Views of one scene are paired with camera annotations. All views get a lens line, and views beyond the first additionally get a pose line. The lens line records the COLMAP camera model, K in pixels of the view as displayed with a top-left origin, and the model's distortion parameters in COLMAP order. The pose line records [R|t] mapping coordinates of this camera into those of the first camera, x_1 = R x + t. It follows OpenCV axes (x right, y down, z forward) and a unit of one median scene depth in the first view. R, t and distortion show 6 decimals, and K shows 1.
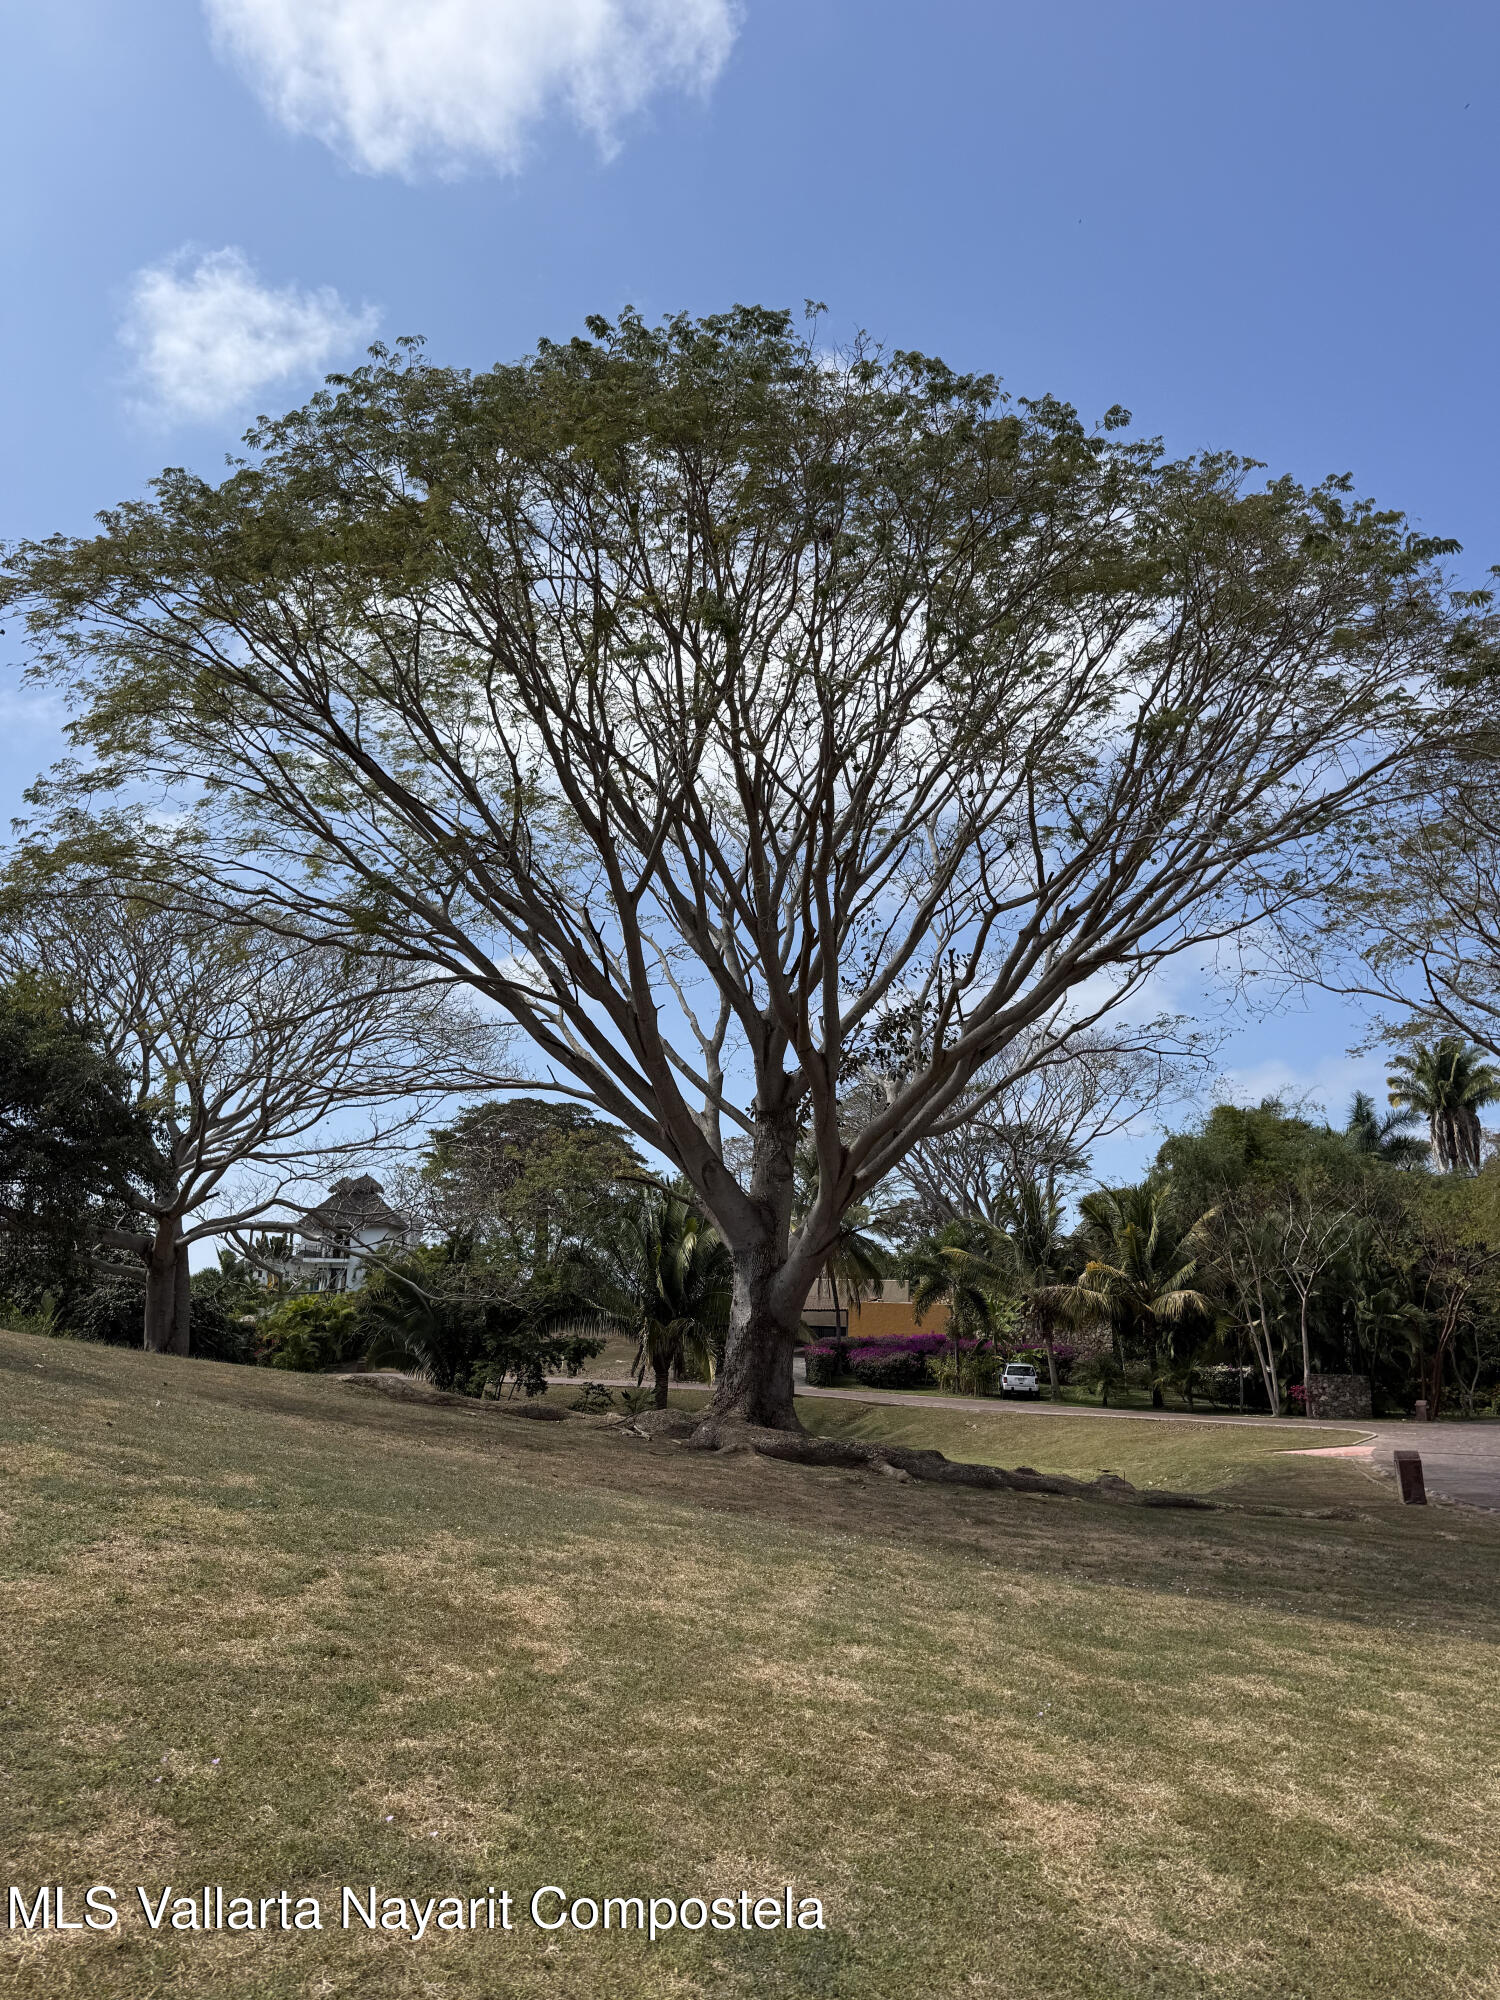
lens RADIAL K [[1454.4, 0, 758.6], [0, 1454.4, 999.4], [0, 0, 1]] dist [0.078792, -0.062463]
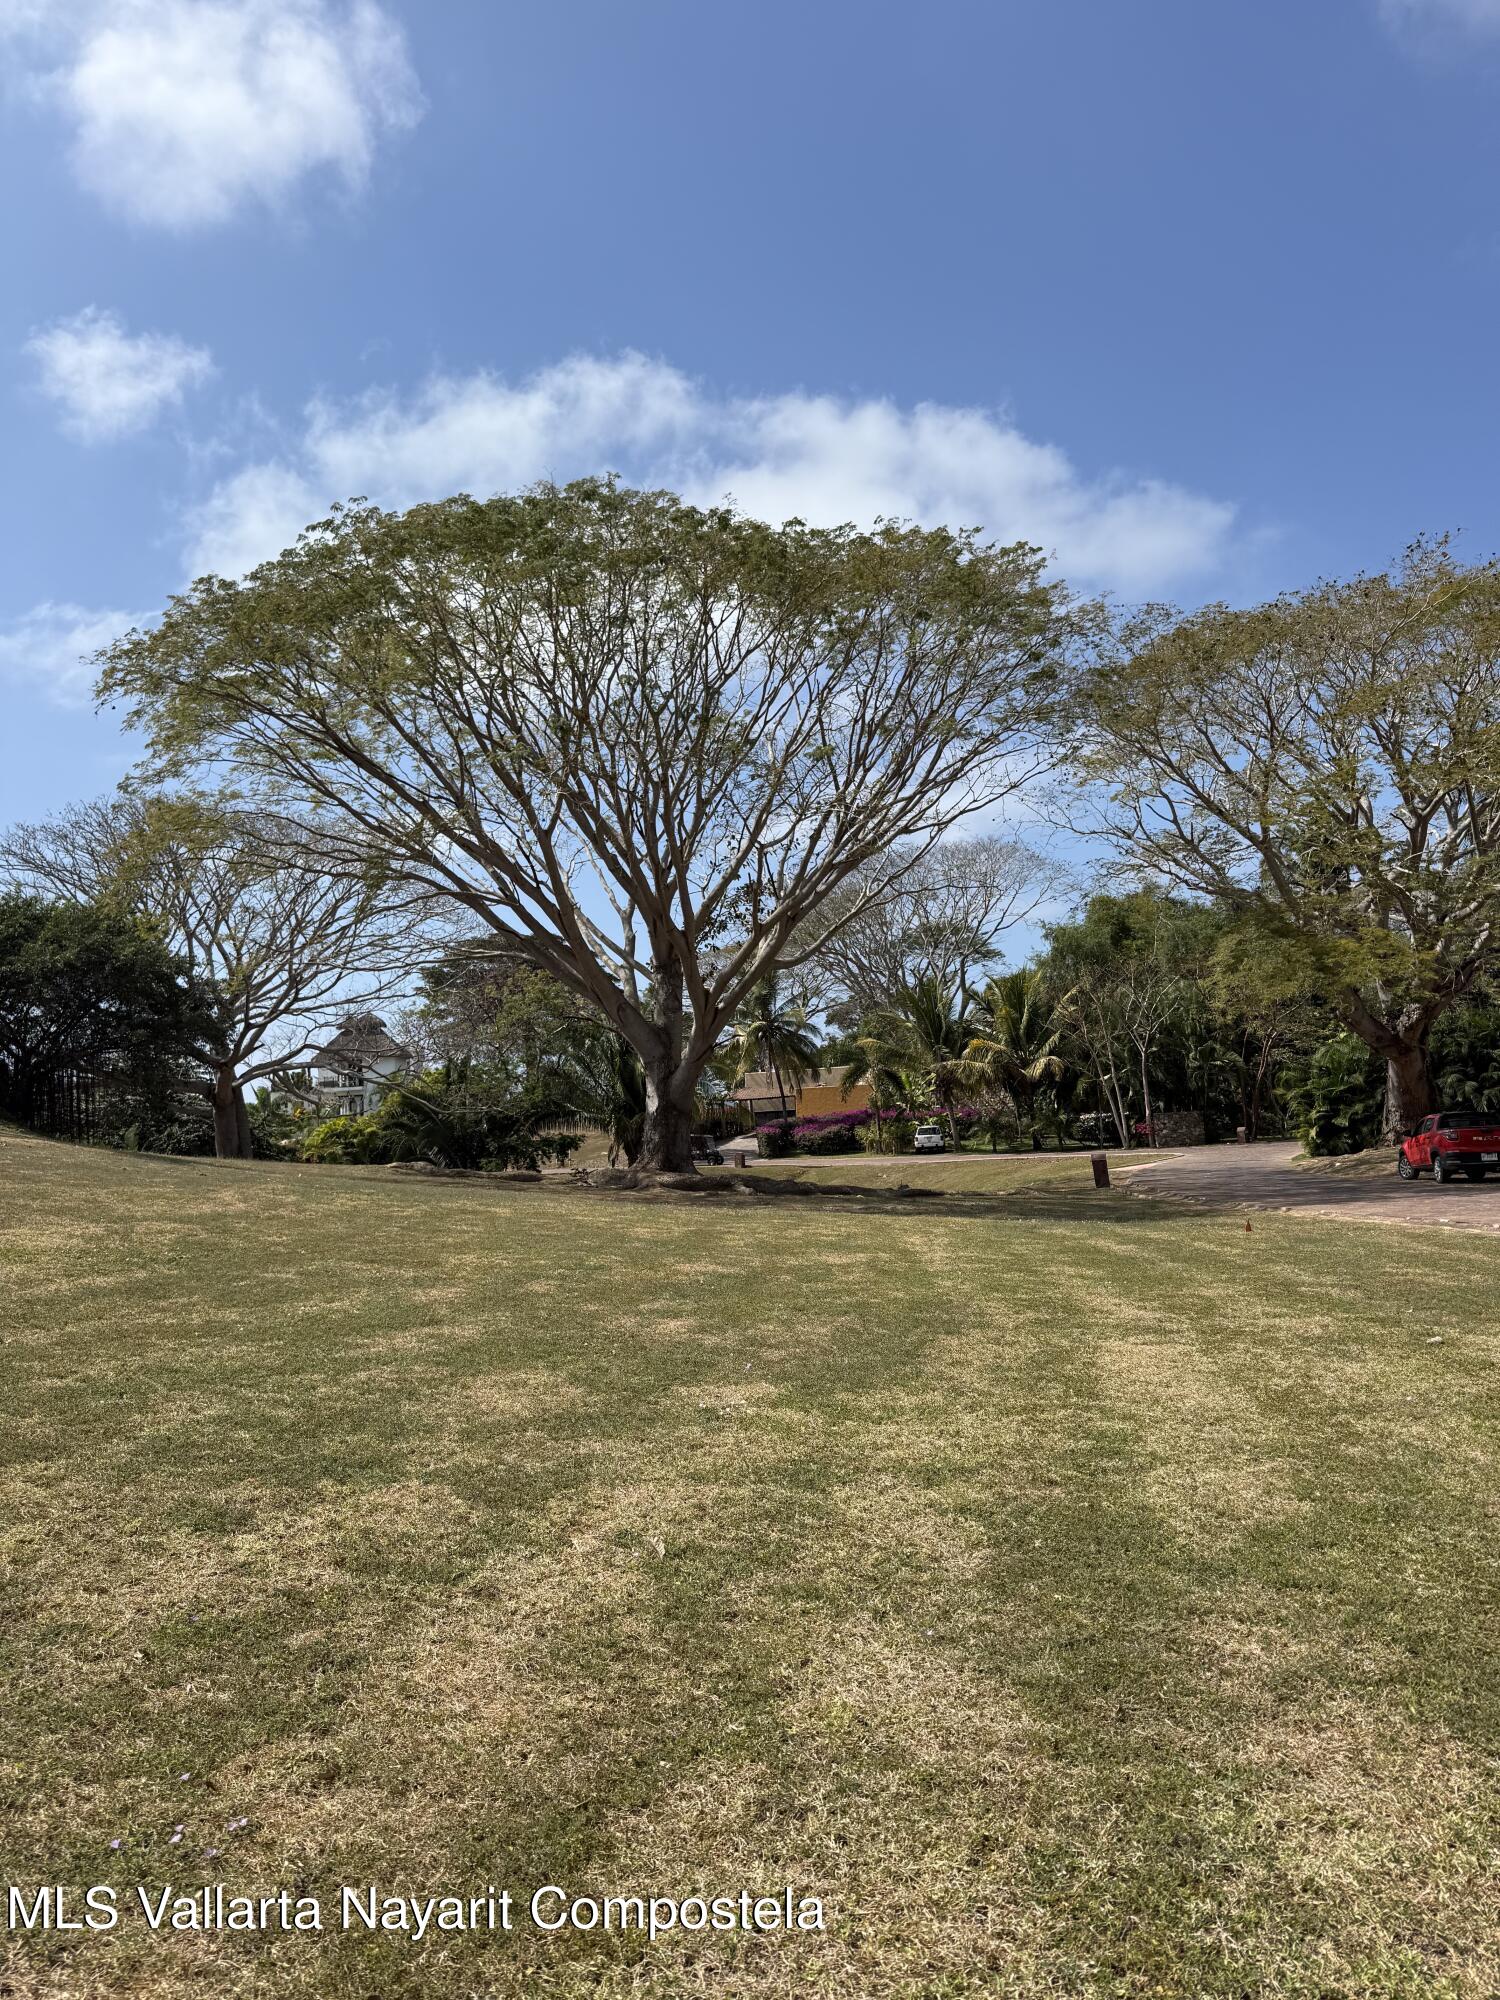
lens RADIAL K [[1454.4, 0, 739.2], [0, 1454.4, 1032.3], [0, 0, 1]] dist [0.078792, -0.062463]
pose [[0.996584, -0.082255, -0.007440, 0.039624], [0.082383, 0.983655, 0.160109, -0.036759], [-0.005851, -0.160175, 0.987071, -0.192624]]
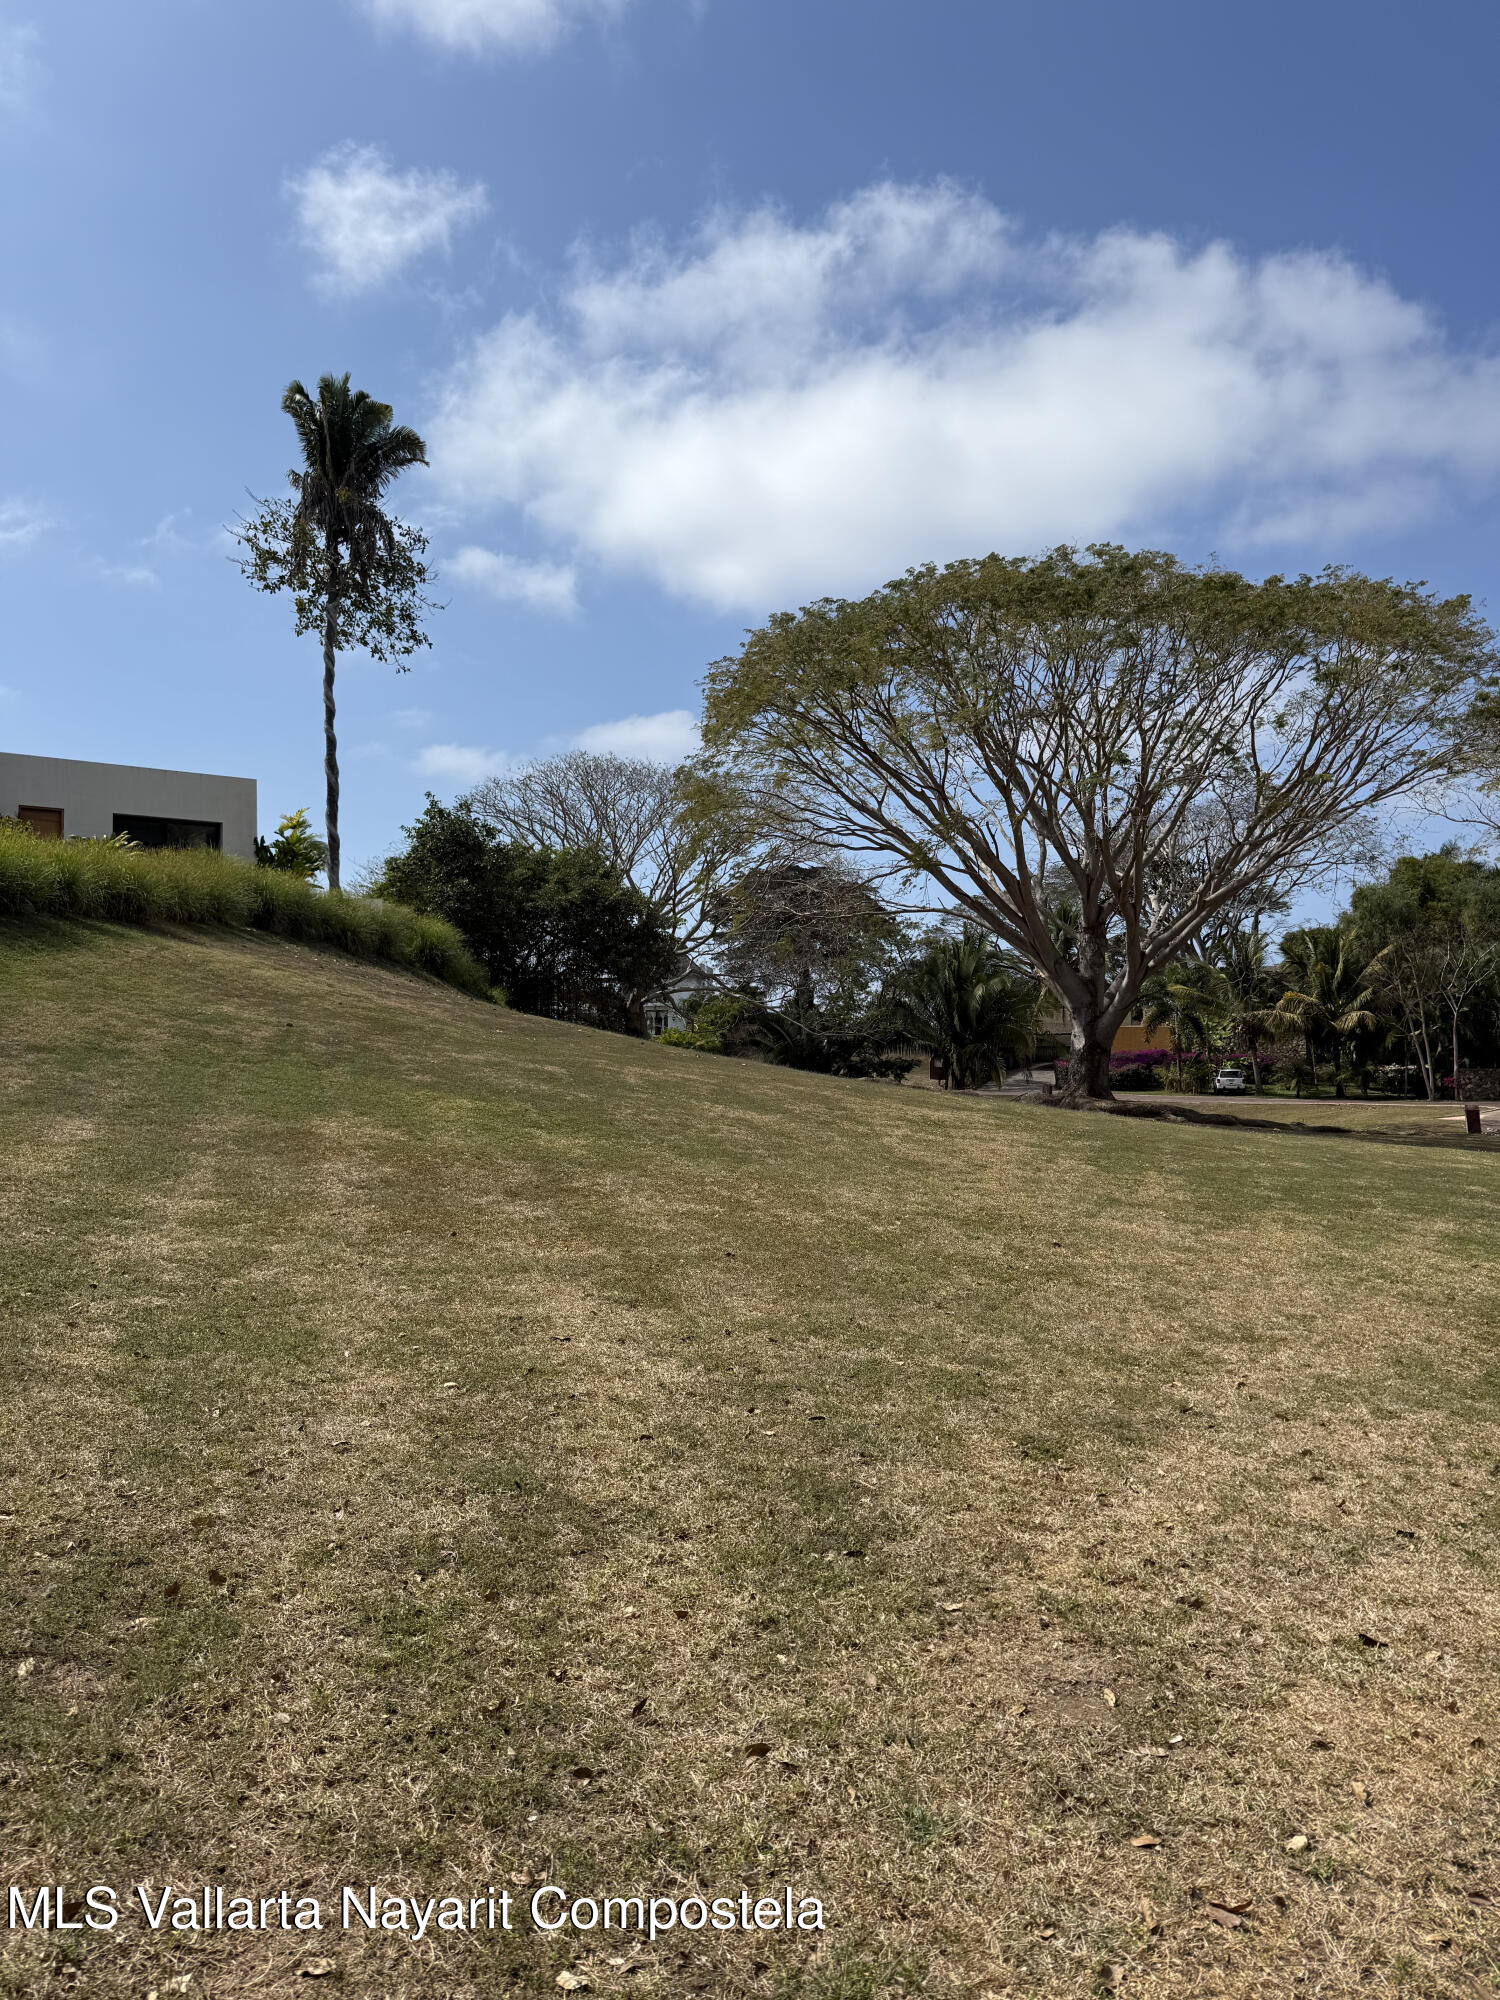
lens RADIAL K [[1454.4, 0, 757.4], [0, 1454.4, 1006.1], [0, 0, 1]] dist [0.078792, -0.062463]
pose [[0.990763, -0.034682, -0.131095, -0.070566], [0.058787, 0.981025, 0.184755, -0.077919], [0.122200, -0.190755, 0.974002, -0.336252]]
